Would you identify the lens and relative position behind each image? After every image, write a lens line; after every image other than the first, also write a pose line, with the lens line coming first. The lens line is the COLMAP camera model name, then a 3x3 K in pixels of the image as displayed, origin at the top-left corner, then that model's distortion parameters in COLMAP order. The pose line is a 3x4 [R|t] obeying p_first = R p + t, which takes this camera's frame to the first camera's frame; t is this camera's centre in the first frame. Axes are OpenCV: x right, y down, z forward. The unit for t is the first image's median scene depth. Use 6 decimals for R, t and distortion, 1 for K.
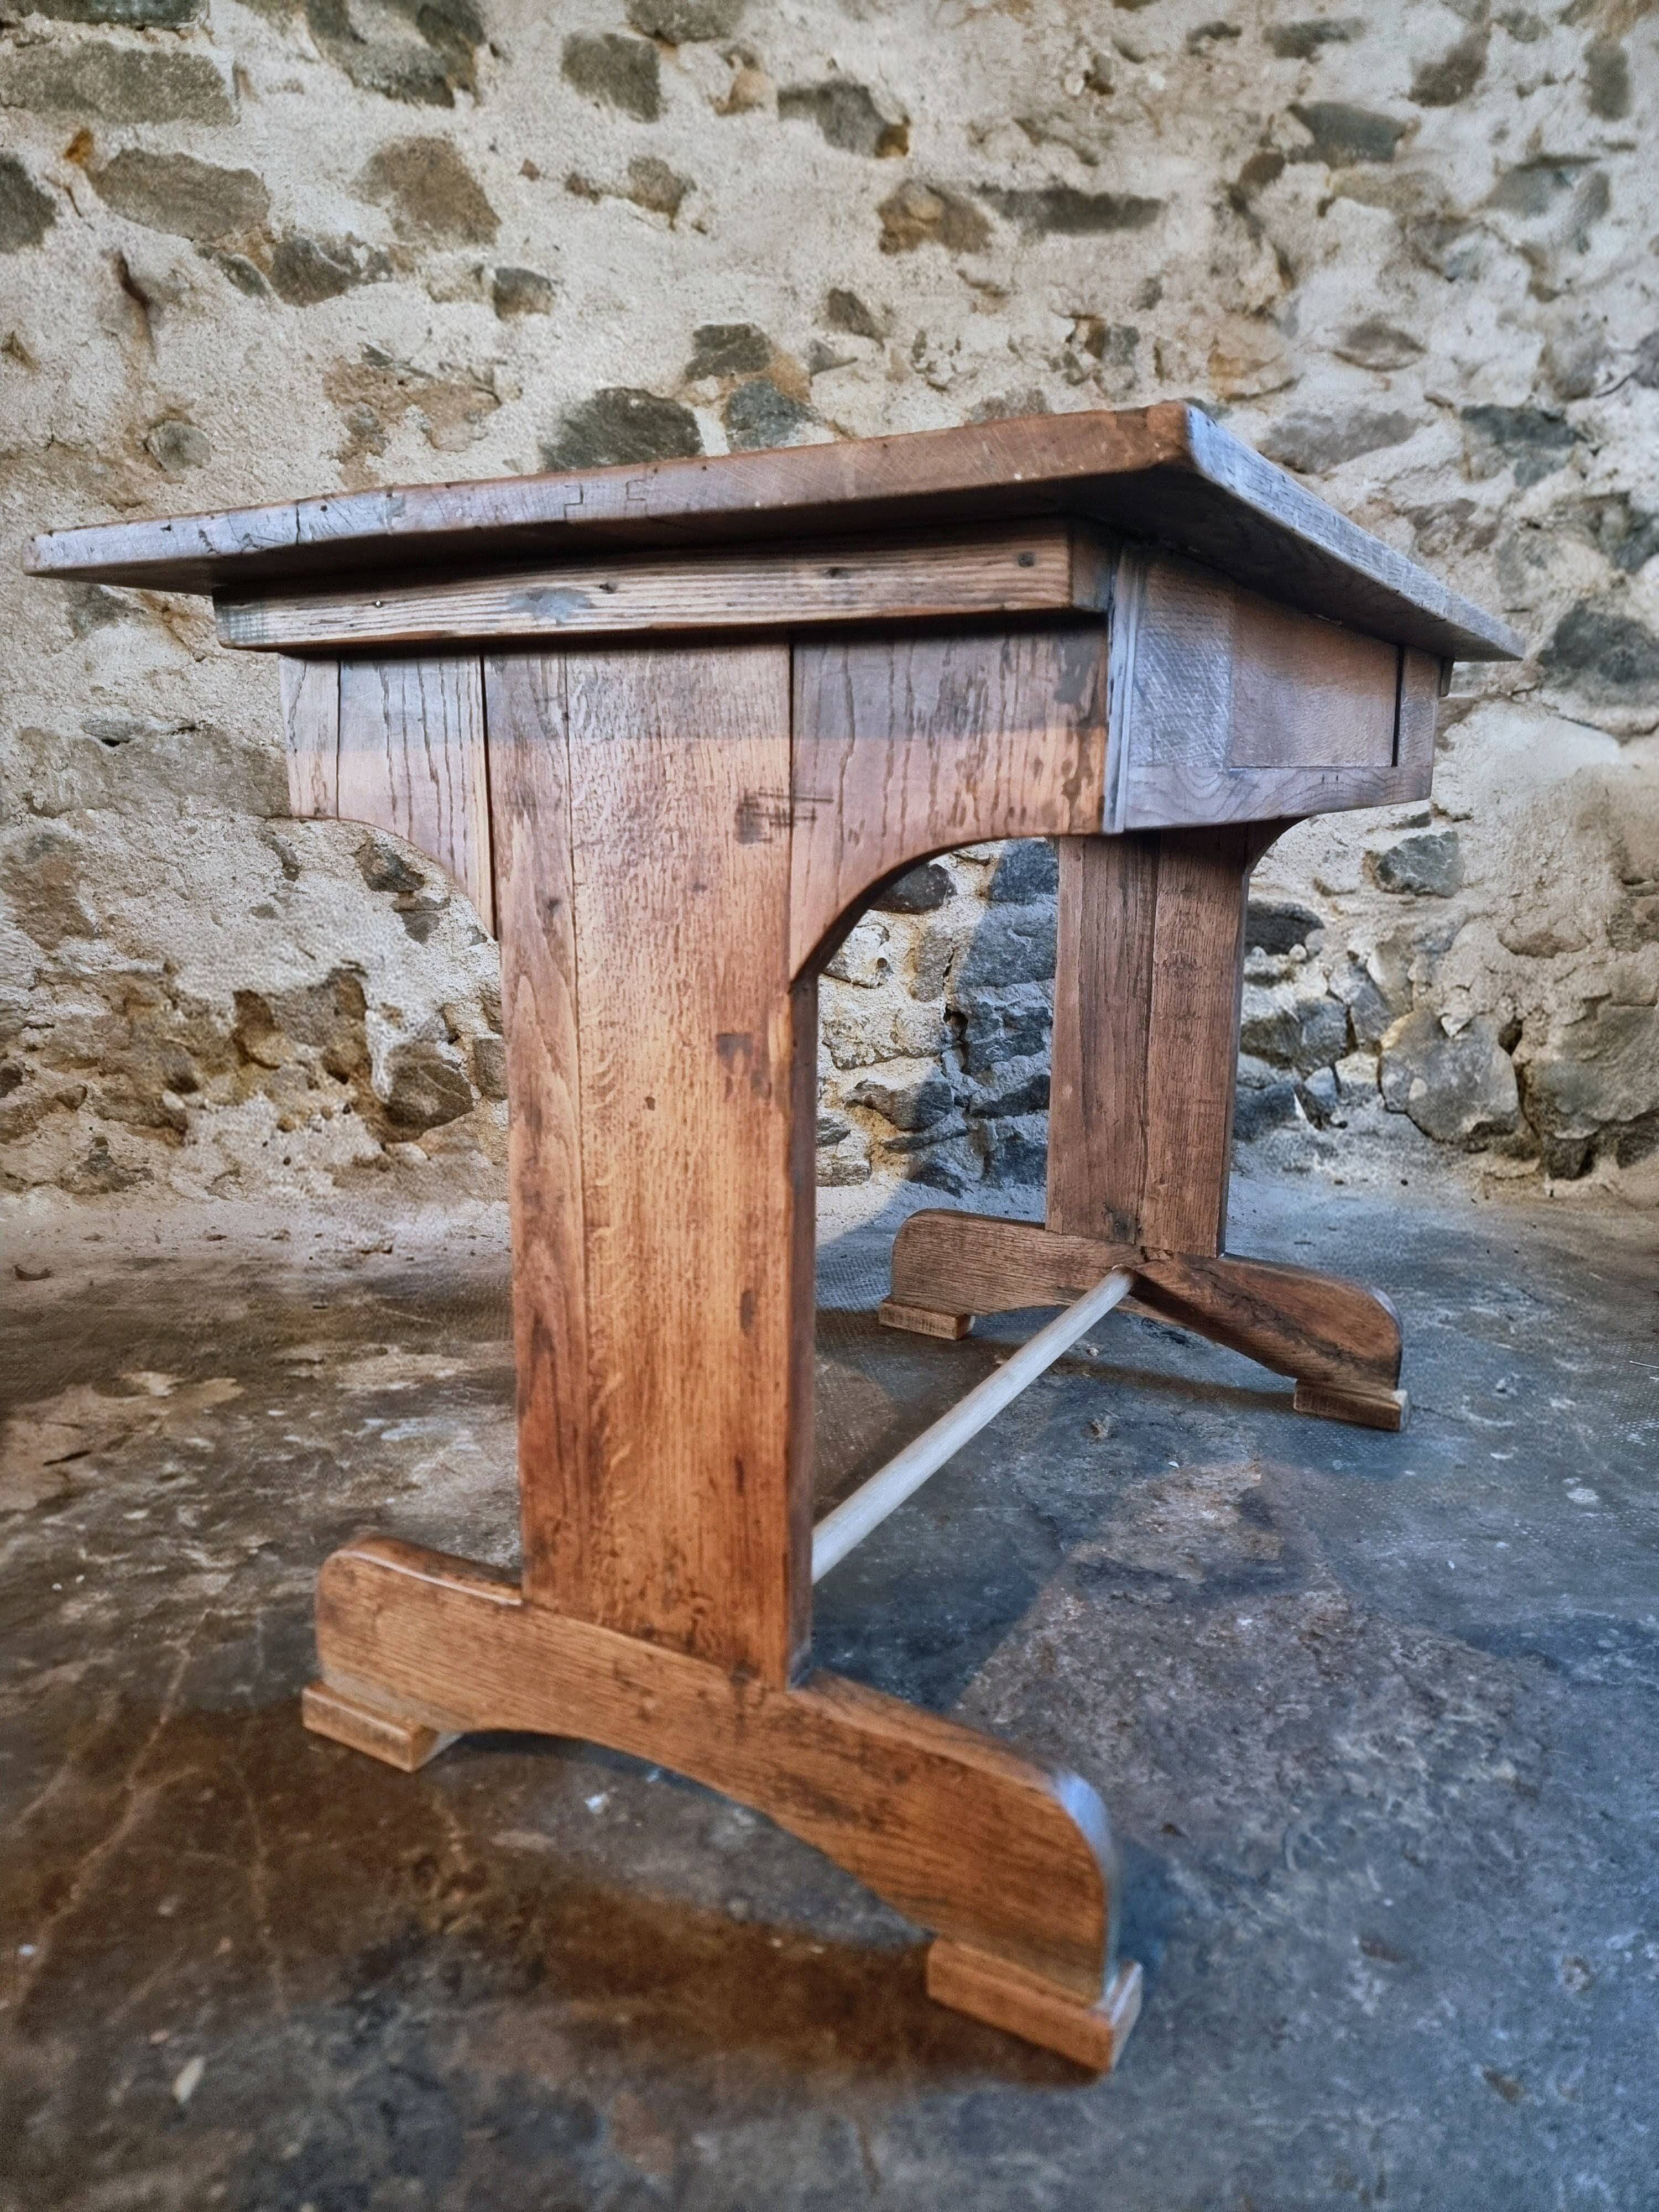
lens RADIAL K [[1526.8, 0, 817.6], [0, 1526.8, 1107.7], [0, 0, 1]] dist [0.067285, -0.064602]
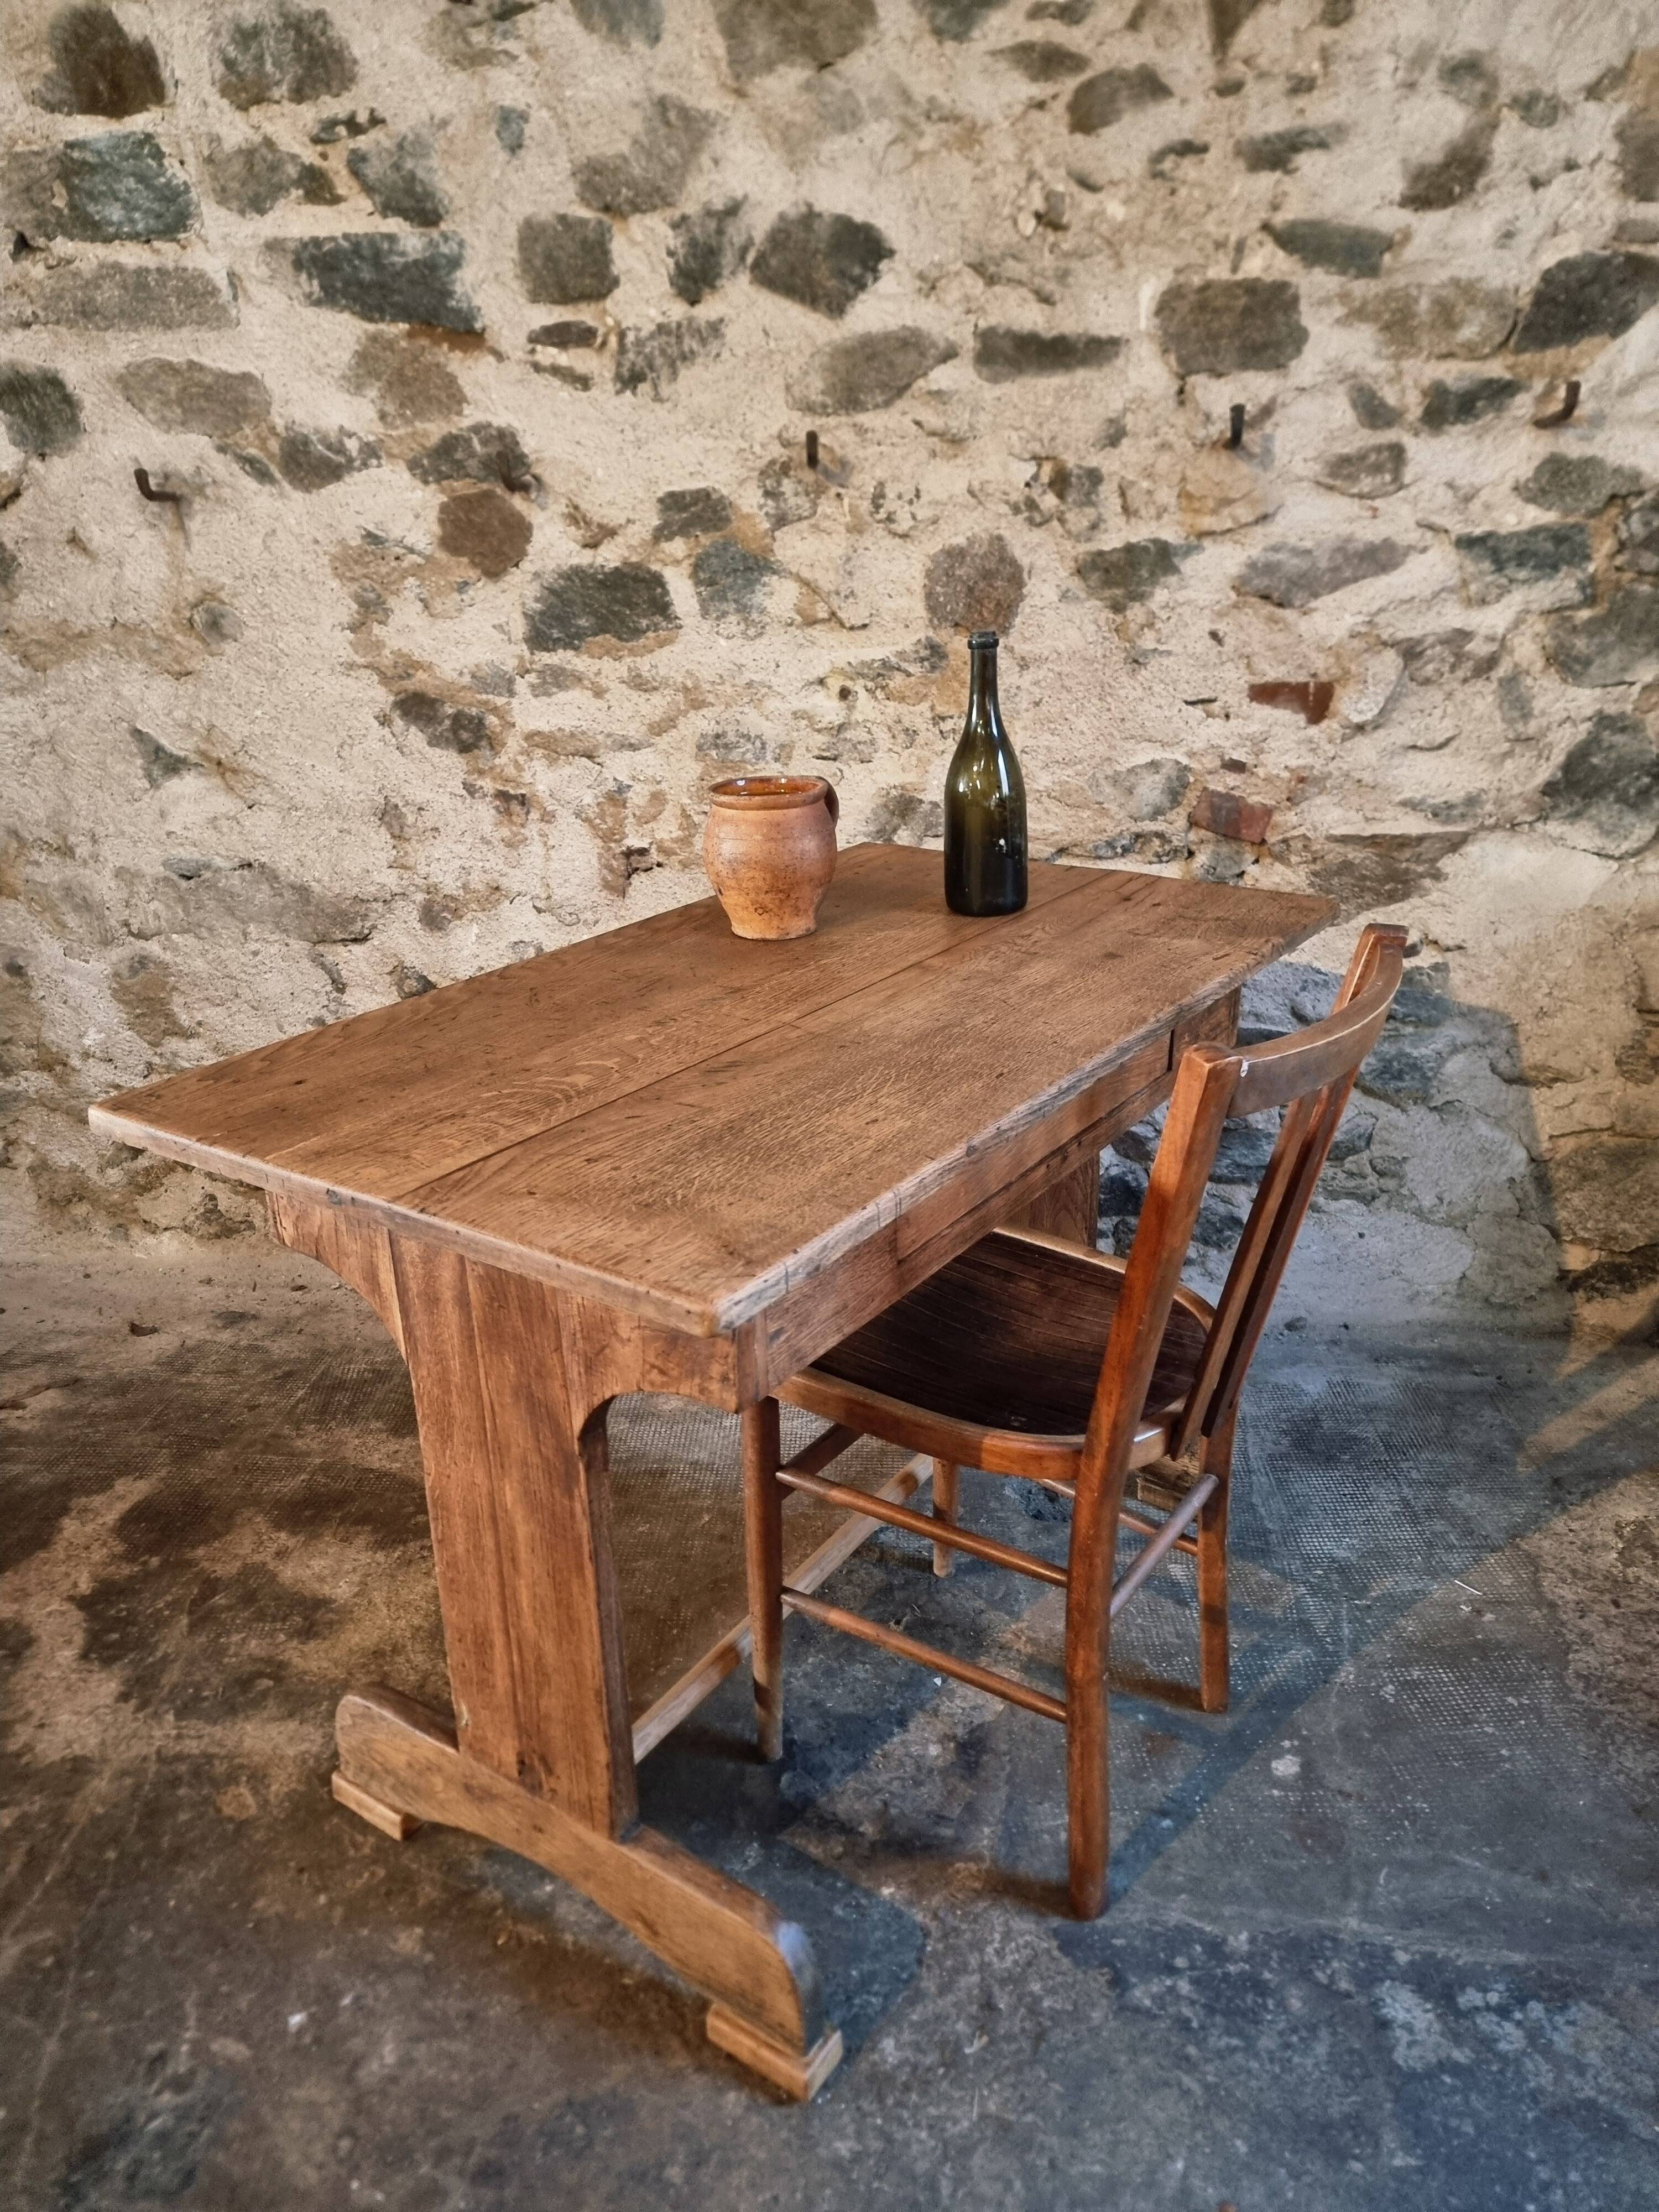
lens RADIAL K [[1531.1, 0, 836.5], [0, 1531.1, 1110.2], [0, 0, 1]] dist [0.066662, -0.064710]
pose [[0.977806, 0.047087, -0.204151, 0.268424], [-0.013202, 0.986328, 0.164263, -0.269479], [0.209095, -0.157923, 0.965059, -0.039373]]
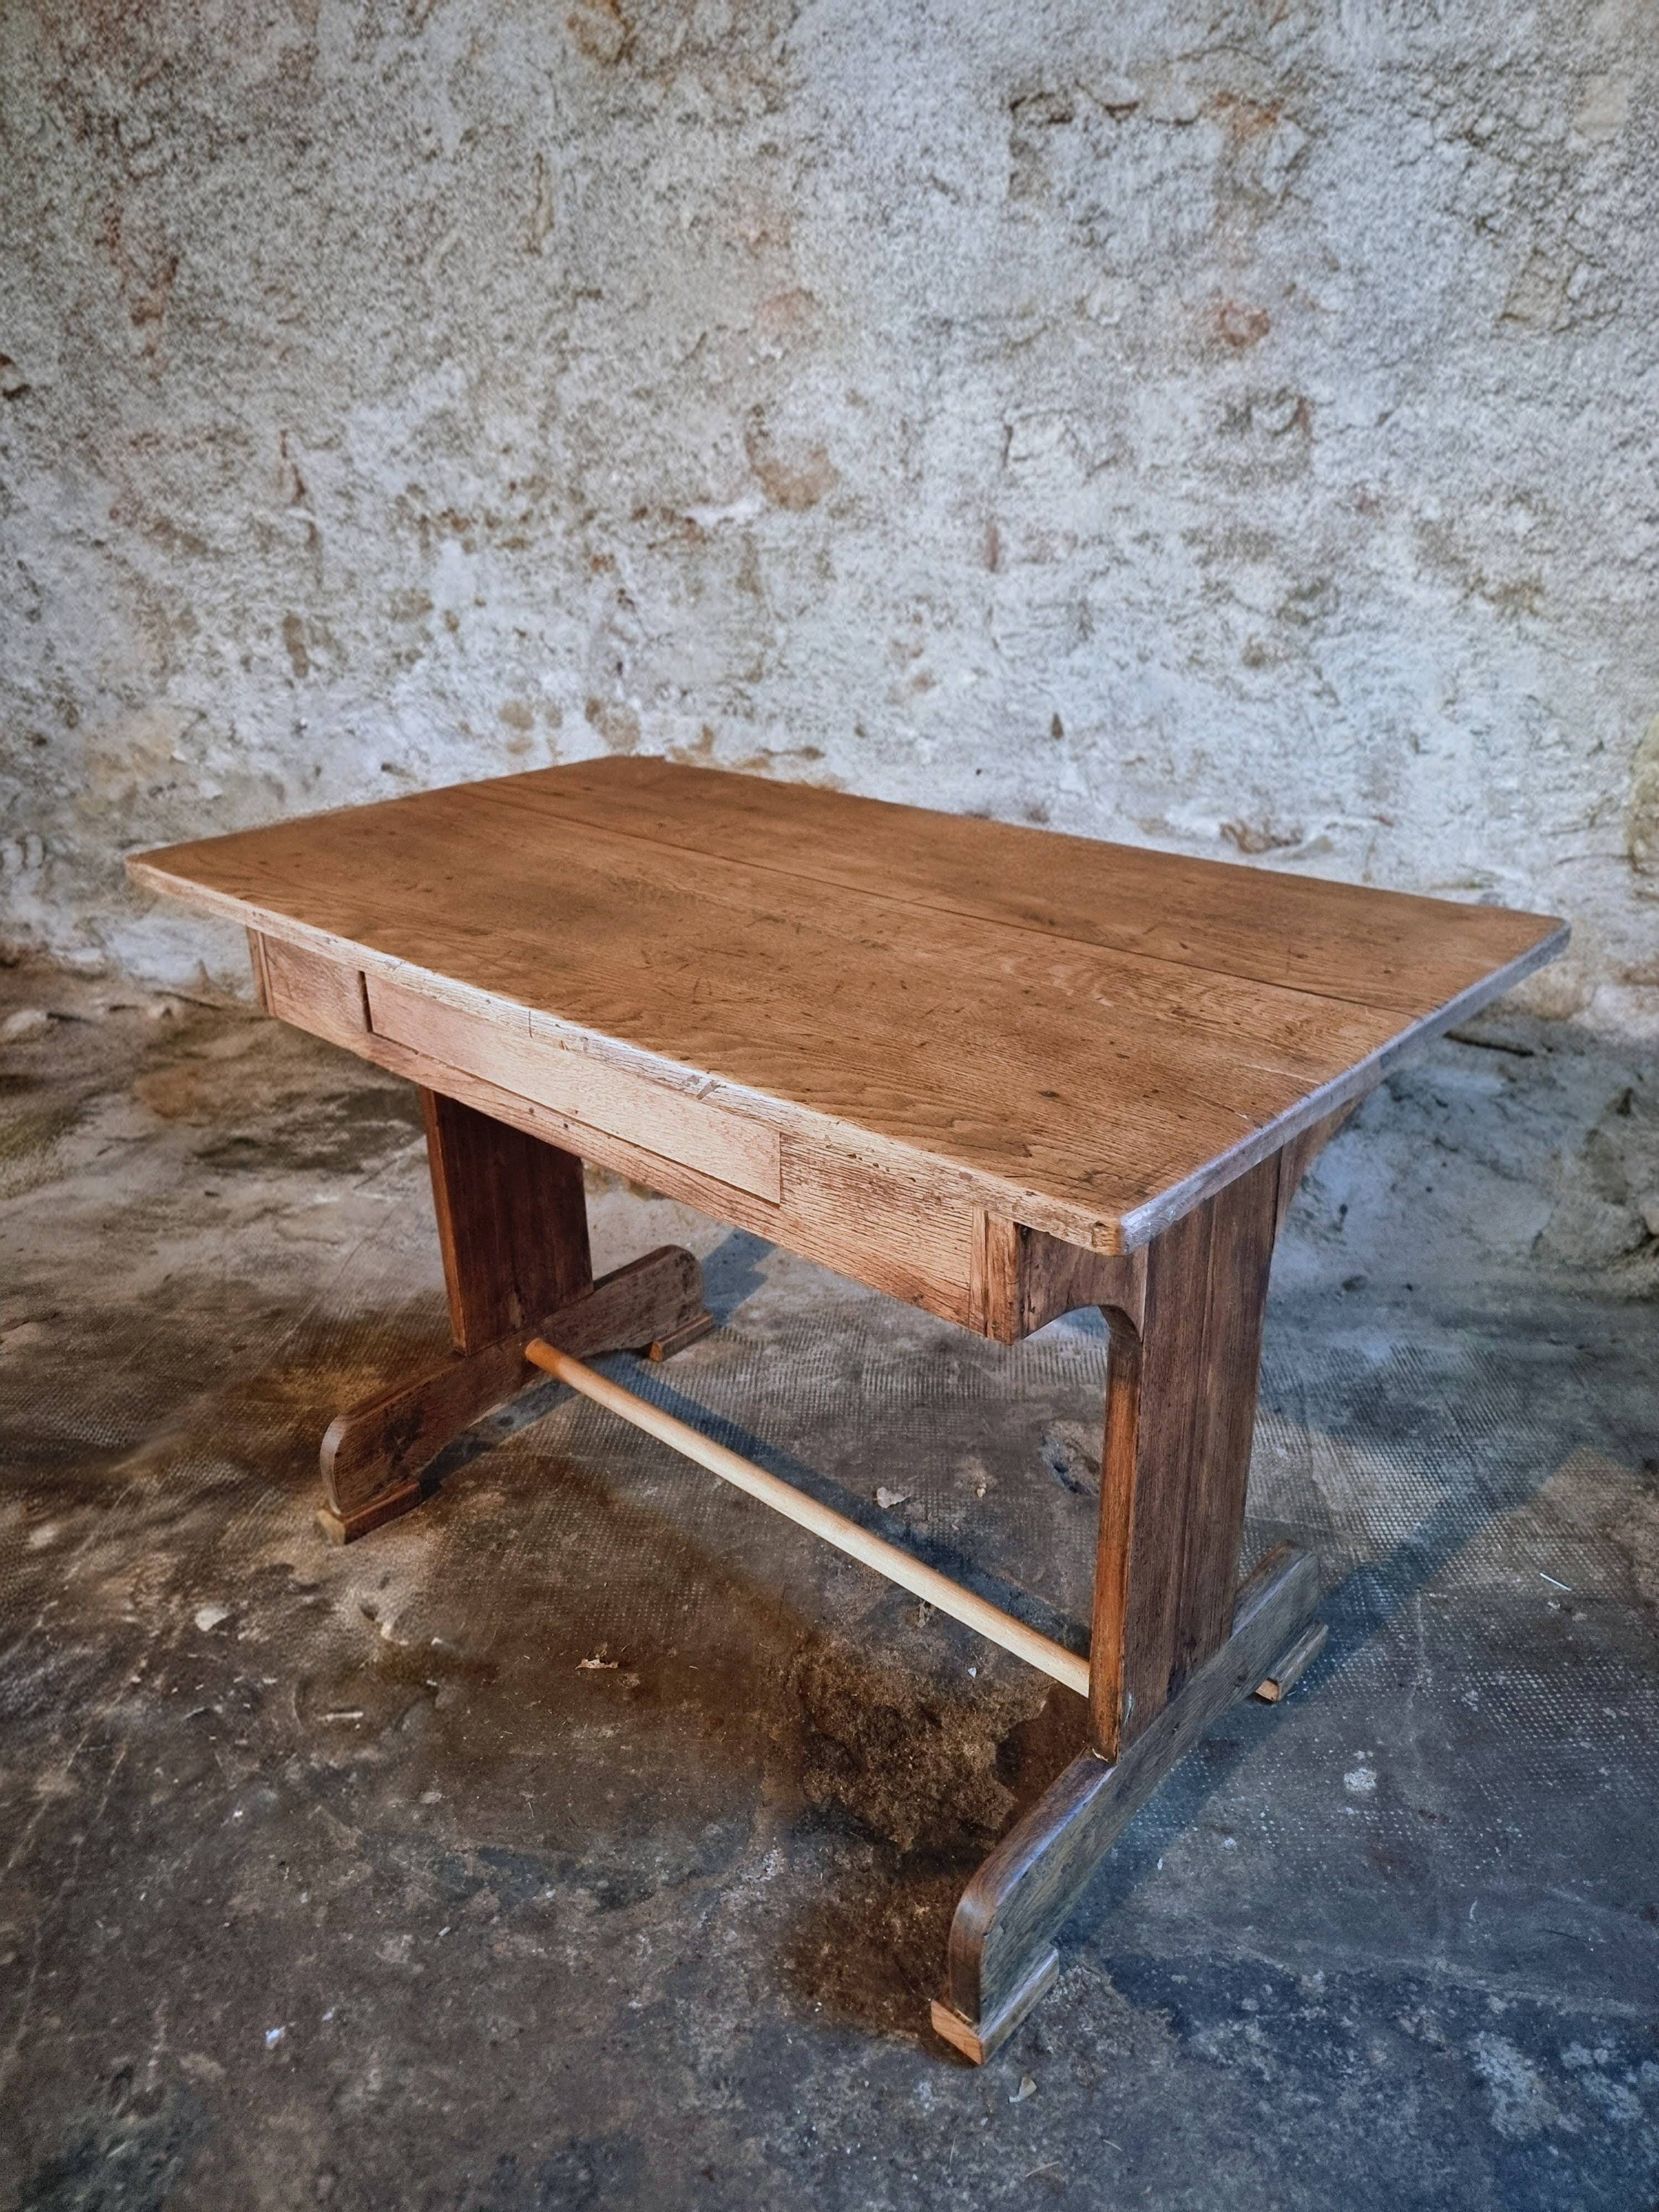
lens RADIAL K [[1541.9, 0, 800.6], [0, 1541.9, 1101.7], [0, 0, 1]] dist [0.061087, -0.060570]
pose [[0.971783, 0.074195, -0.223905, 0.234895], [-0.027098, 0.978073, 0.206493, -0.261774], [0.234316, -0.194599, 0.952485, 0.029571]]
